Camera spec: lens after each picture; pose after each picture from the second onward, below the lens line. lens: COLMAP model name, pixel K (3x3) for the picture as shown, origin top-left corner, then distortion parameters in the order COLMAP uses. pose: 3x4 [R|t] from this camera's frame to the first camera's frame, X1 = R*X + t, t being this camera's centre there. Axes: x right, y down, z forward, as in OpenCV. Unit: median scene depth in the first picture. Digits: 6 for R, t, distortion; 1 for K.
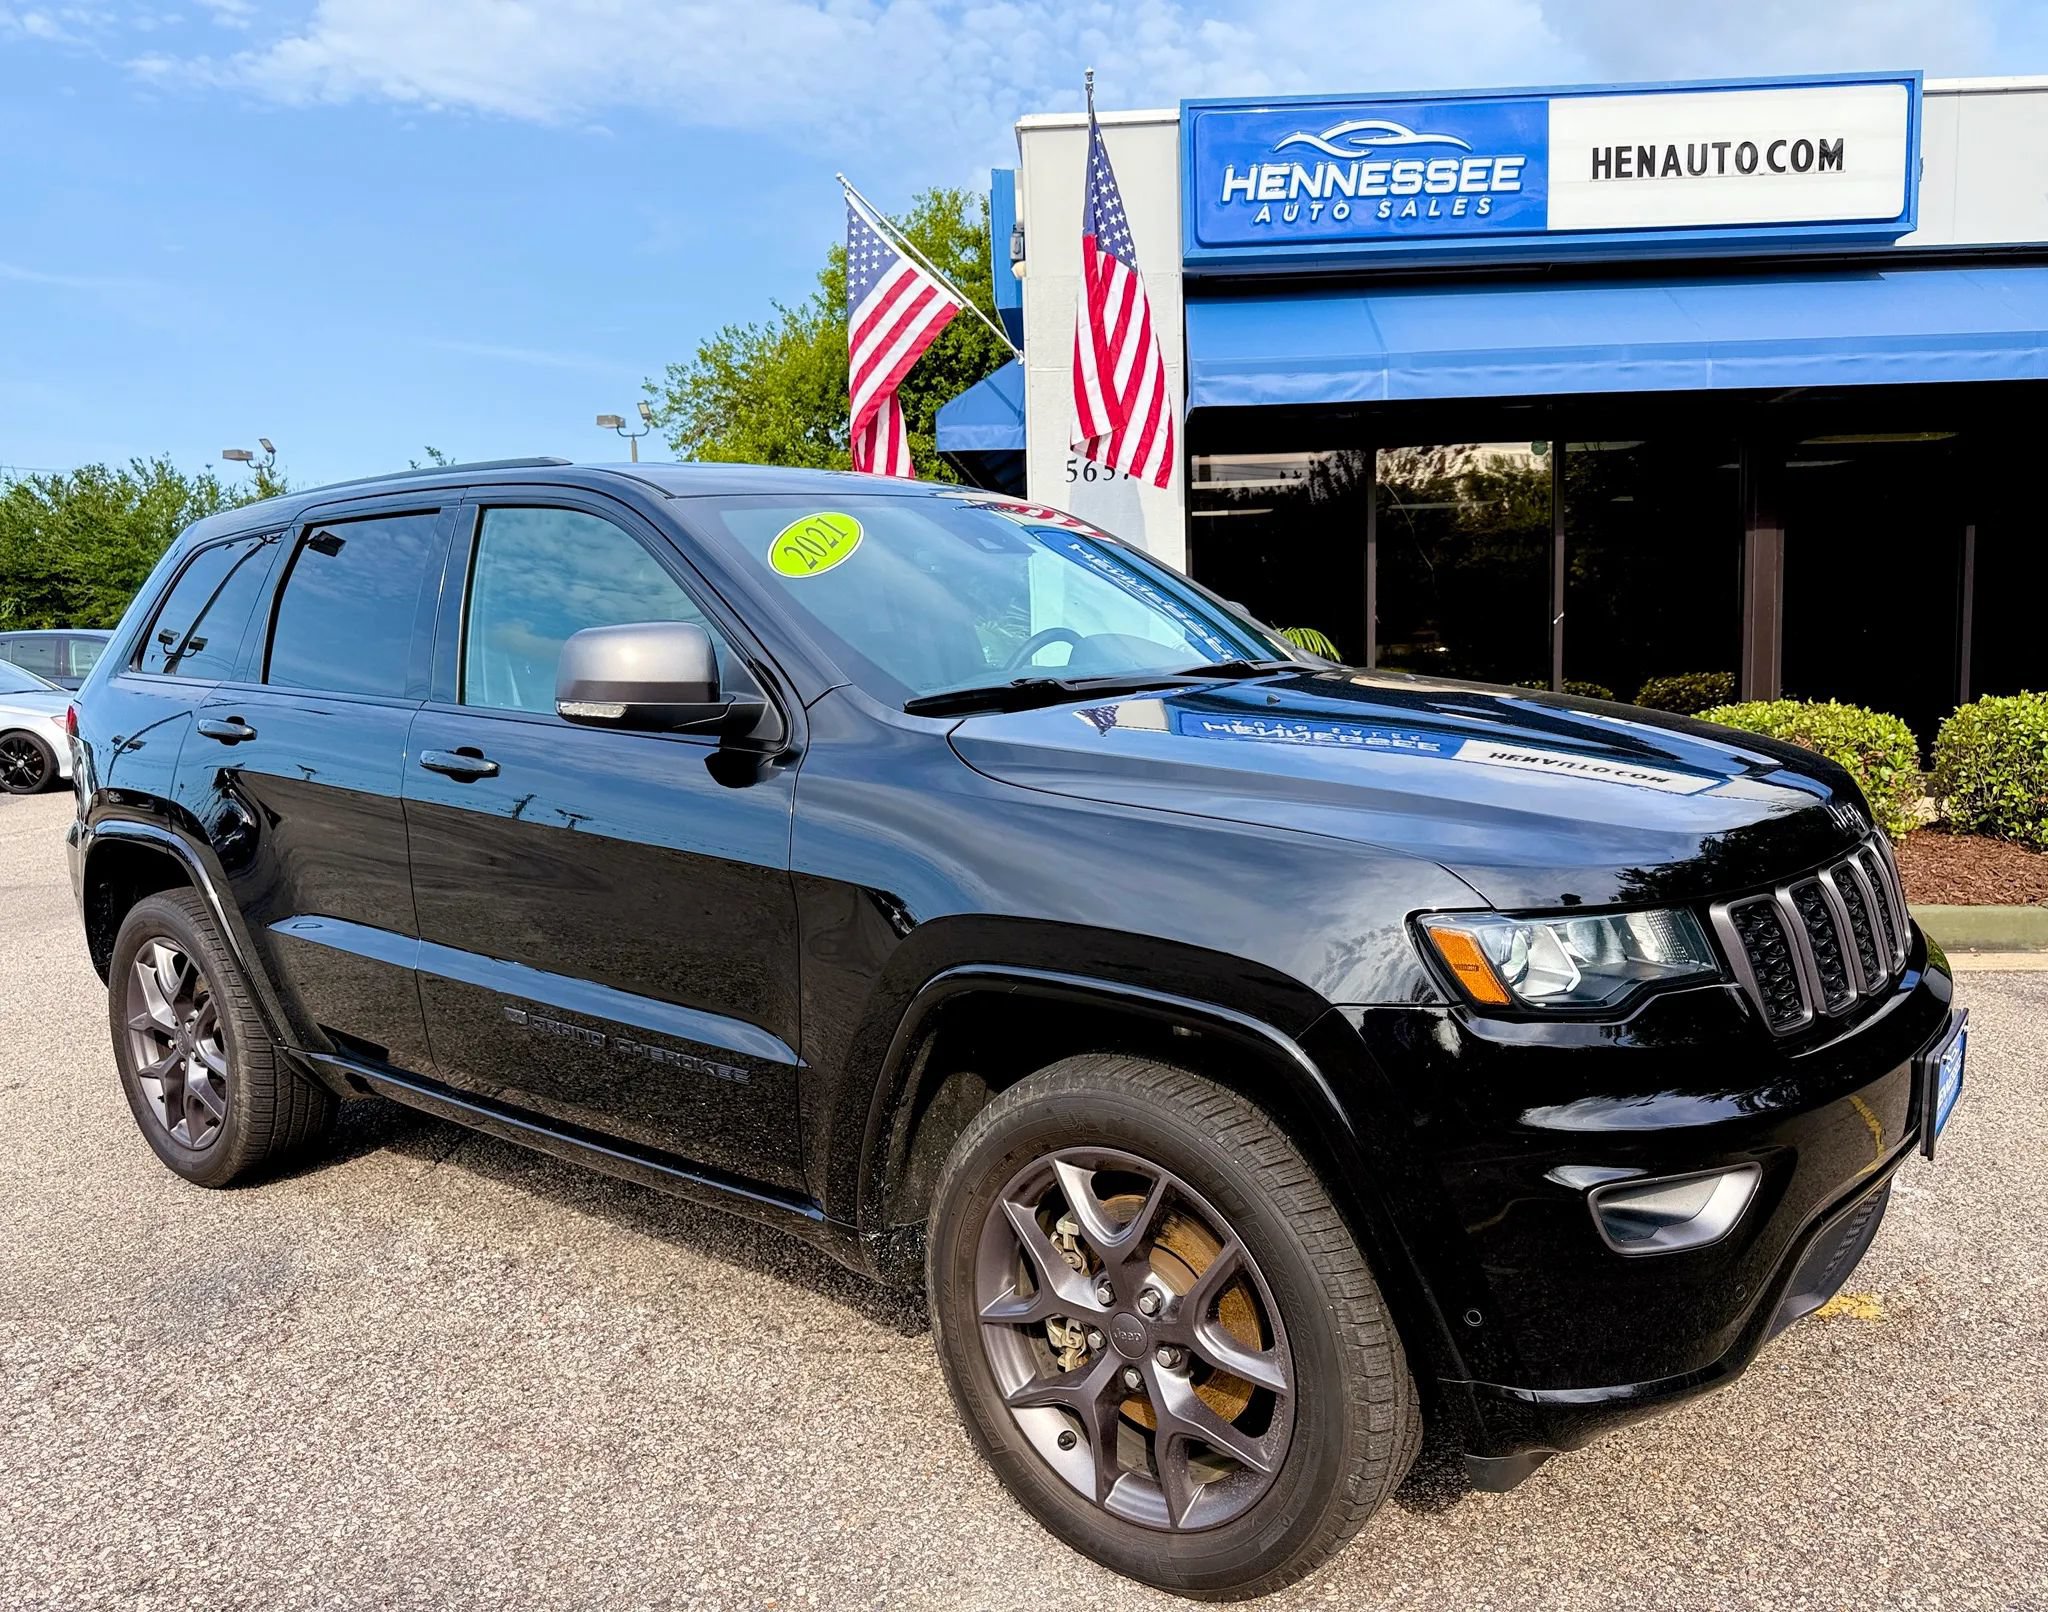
lens RADIAL K [[1506.2, 0, 1078.8], [0, 1506.2, 824.1], [0, 0, 1]] dist [0.010893, -0.029220]
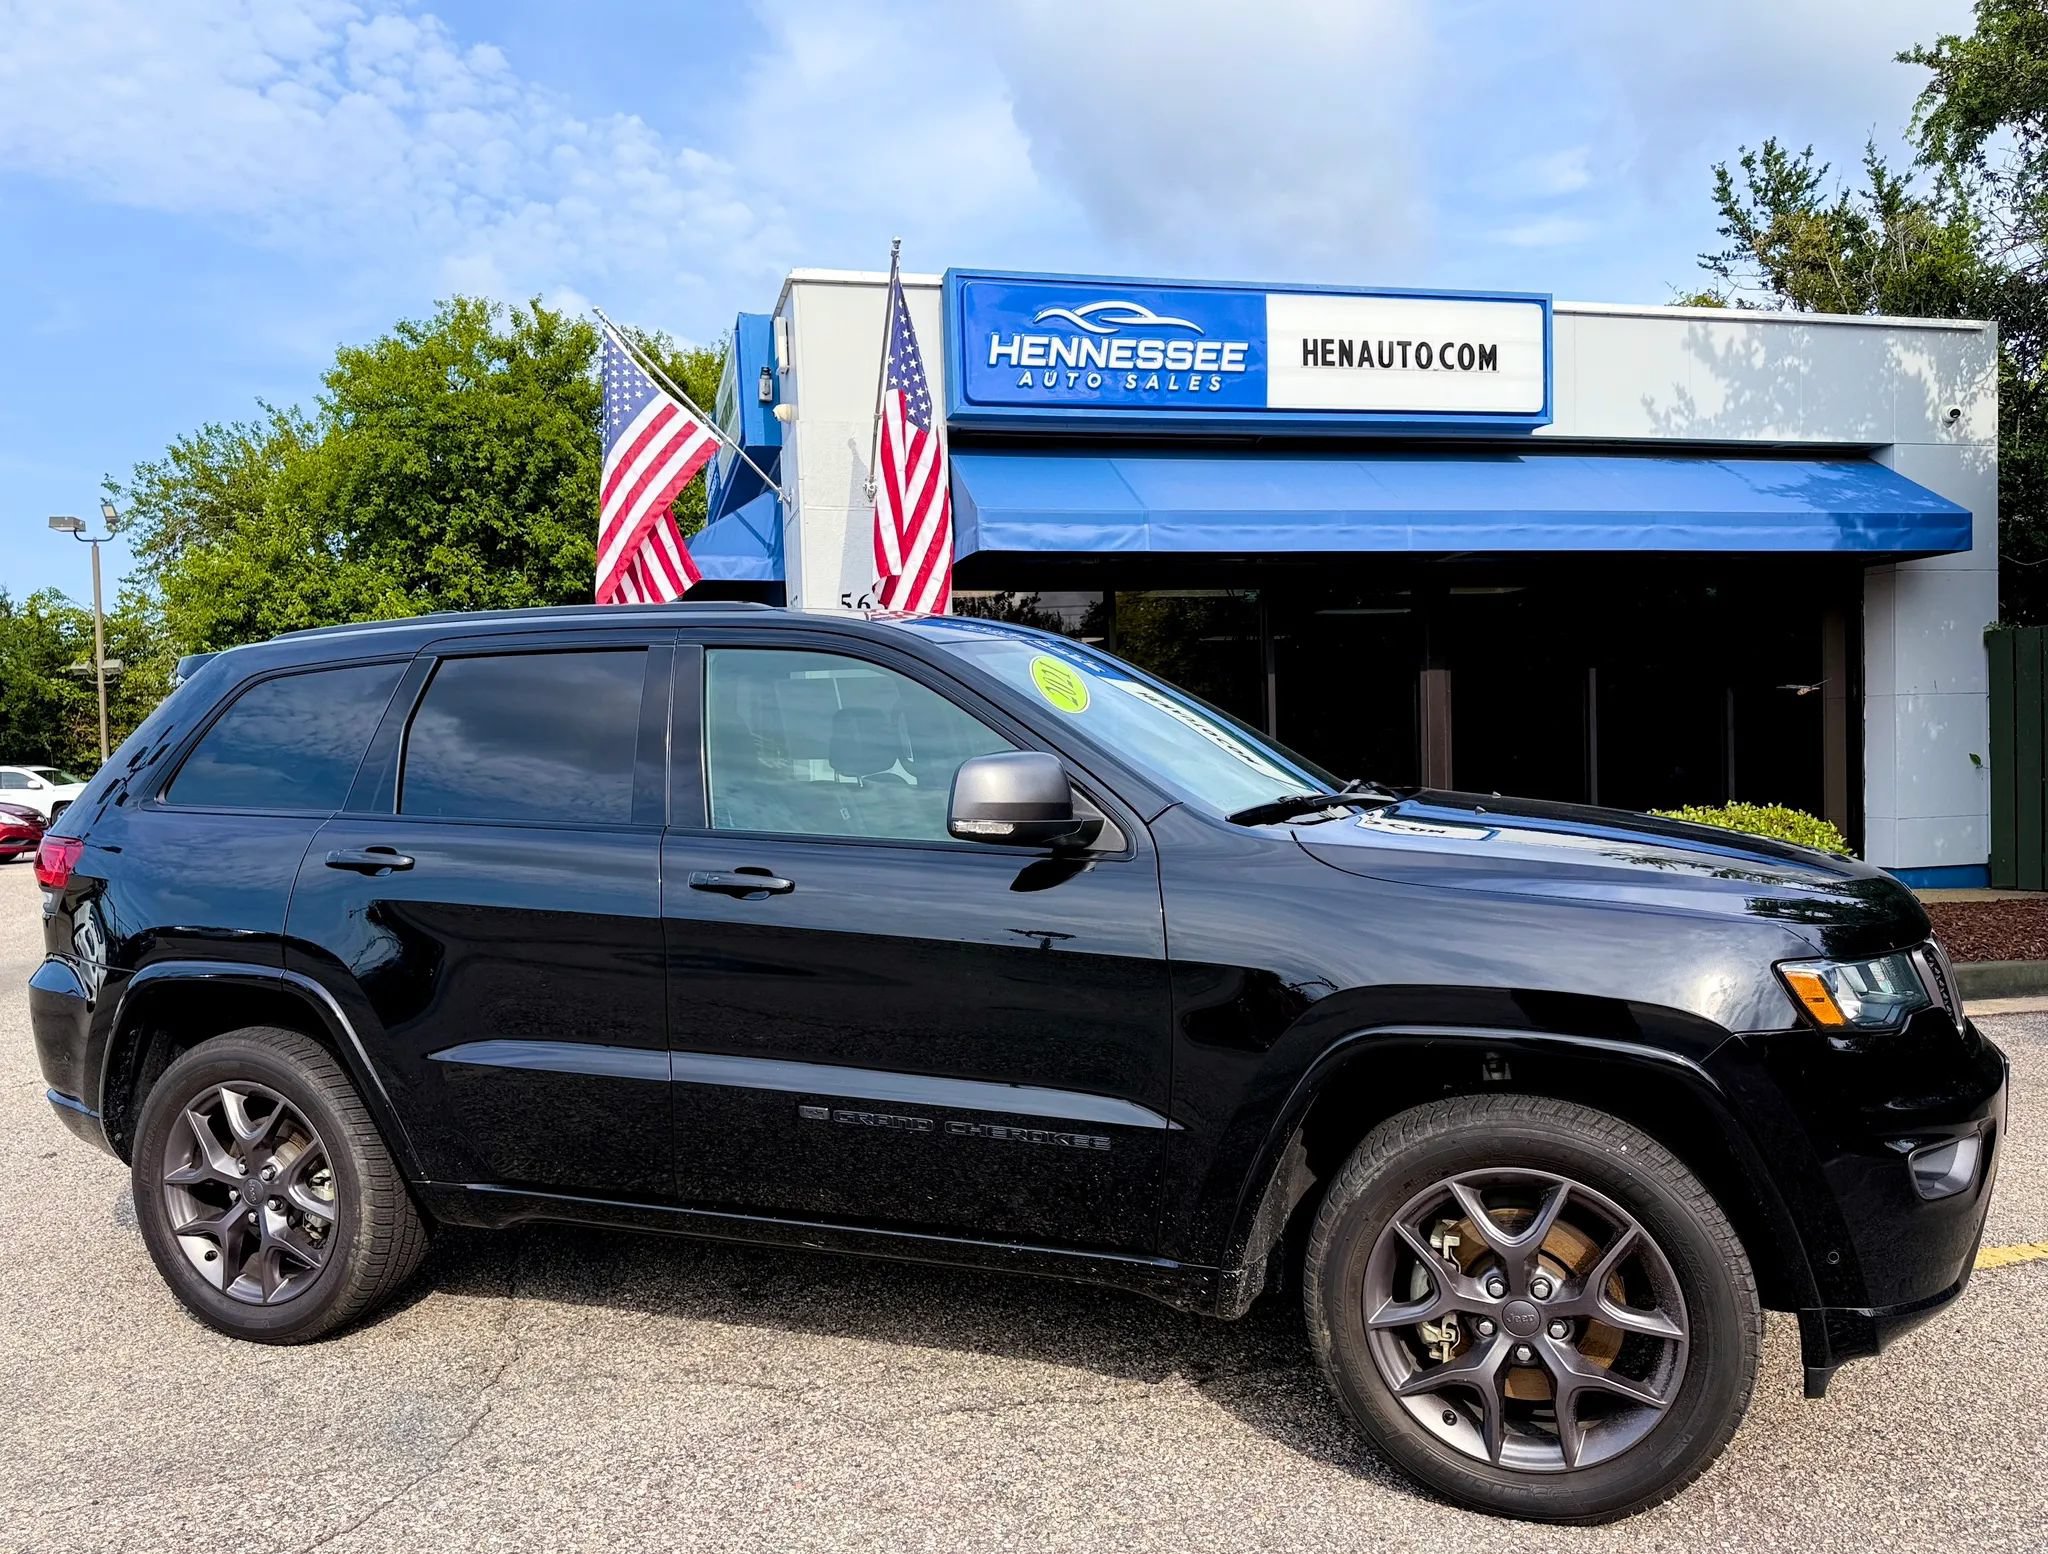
lens RADIAL K [[1552.7, 0, 999.4], [0, 1552.7, 827.9], [0, 0, 1]] dist [0.044795, -0.071301]
pose [[0.963716, -0.013614, 0.266582, -0.201915], [0.035551, 0.996347, -0.077640, 0.005037], [-0.264551, 0.084300, 0.960680, -0.046757]]
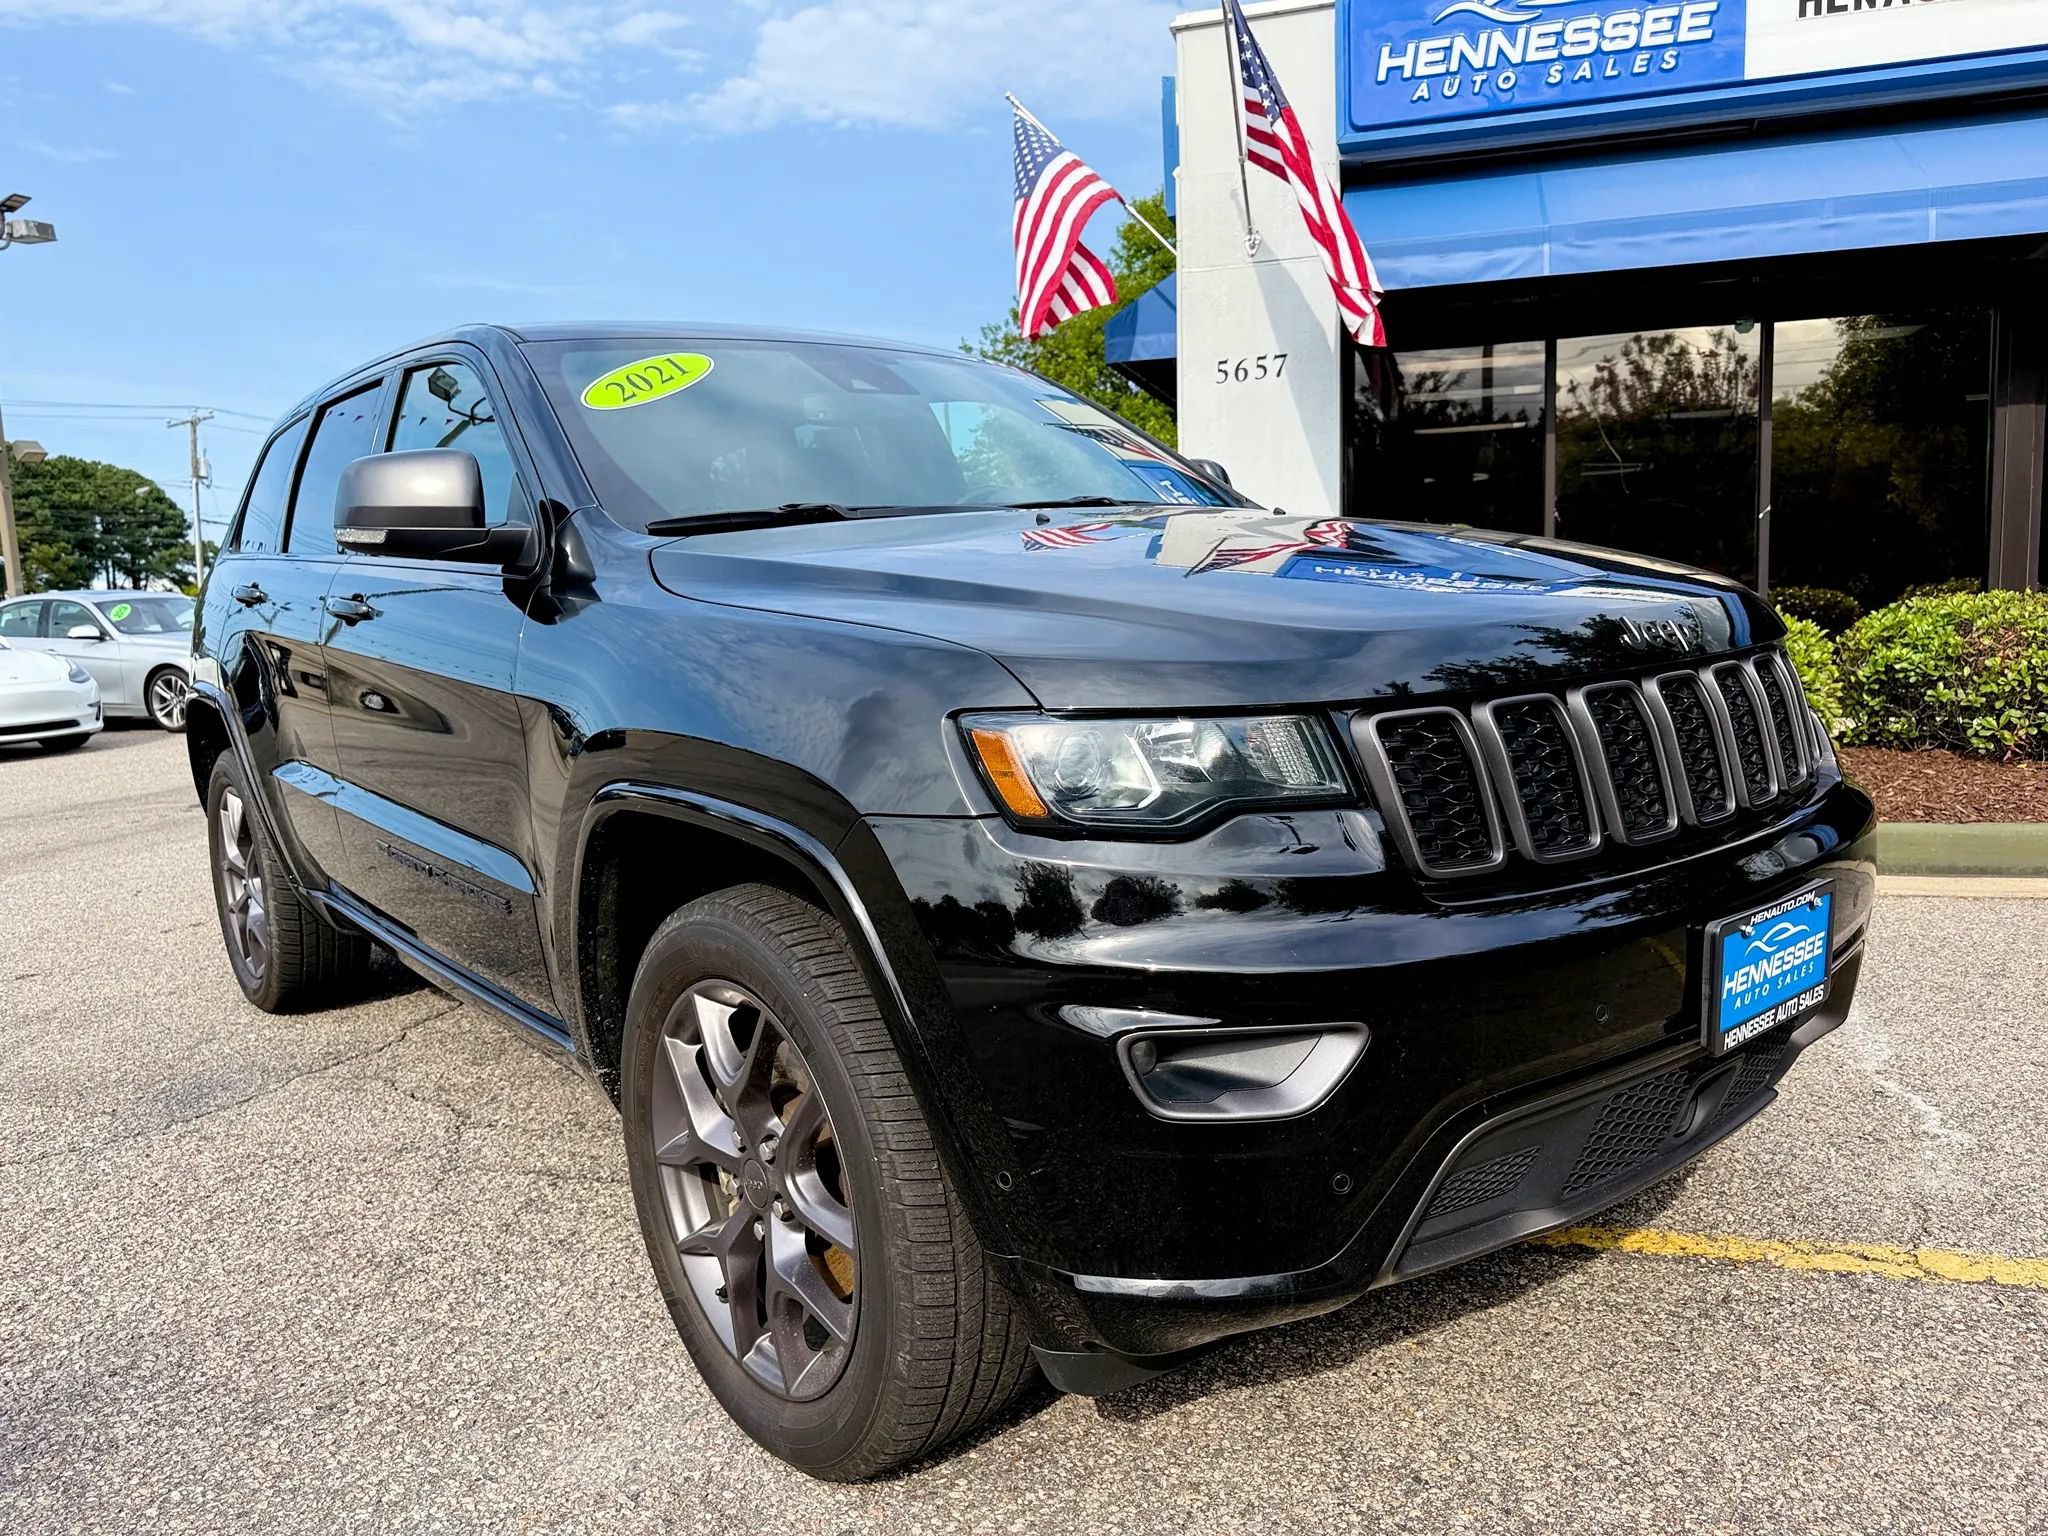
lens RADIAL K [[1431.0, 0, 1034.2], [0, 1431.0, 779.7], [0, 0, 1]] dist [0.032487, -0.040959]
pose [[0.971002, 0.021678, -0.238086, 0.111958], [-0.018170, 0.999692, 0.016922, 0.020469], [0.238380, -0.012105, 0.971097, 0.051692]]
